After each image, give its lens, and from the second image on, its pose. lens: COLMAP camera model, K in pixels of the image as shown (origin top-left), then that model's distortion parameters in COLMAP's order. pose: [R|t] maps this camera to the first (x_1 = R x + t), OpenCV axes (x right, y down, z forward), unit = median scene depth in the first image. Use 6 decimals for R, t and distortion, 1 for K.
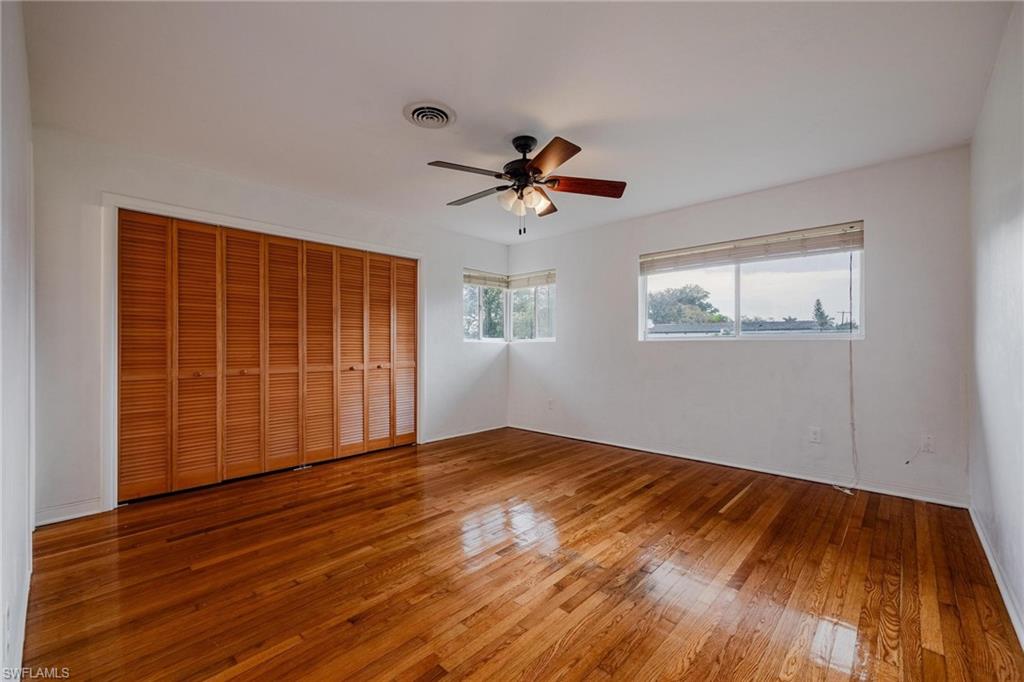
lens RADIAL K [[418.8, 0, 511.1], [0, 418.8, 343.3], [0, 0, 1]] dist [0.000264, 0.000041]
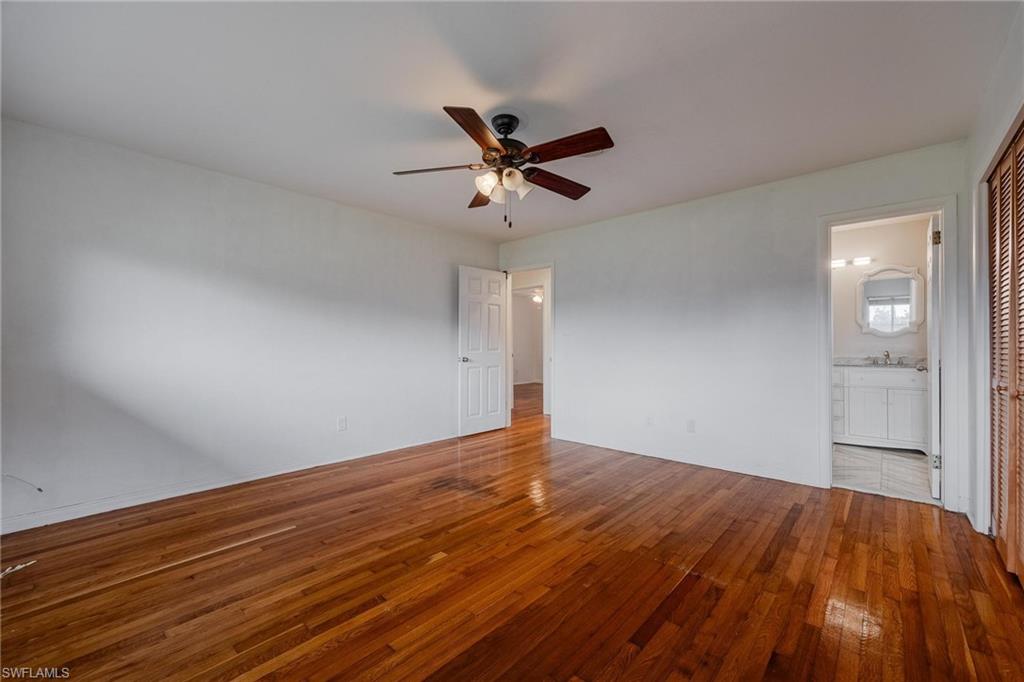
lens RADIAL K [[418.8, 0, 513.1], [0, 418.8, 343.9], [0, 0, 1]] dist [0.000264, 0.000041]
pose [[-0.999872, 0.001173, -0.015942, 0.032350], [0.001243, 0.999990, -0.004399, 0.007462], [0.015937, -0.004418, -0.999863, 1.962459]]
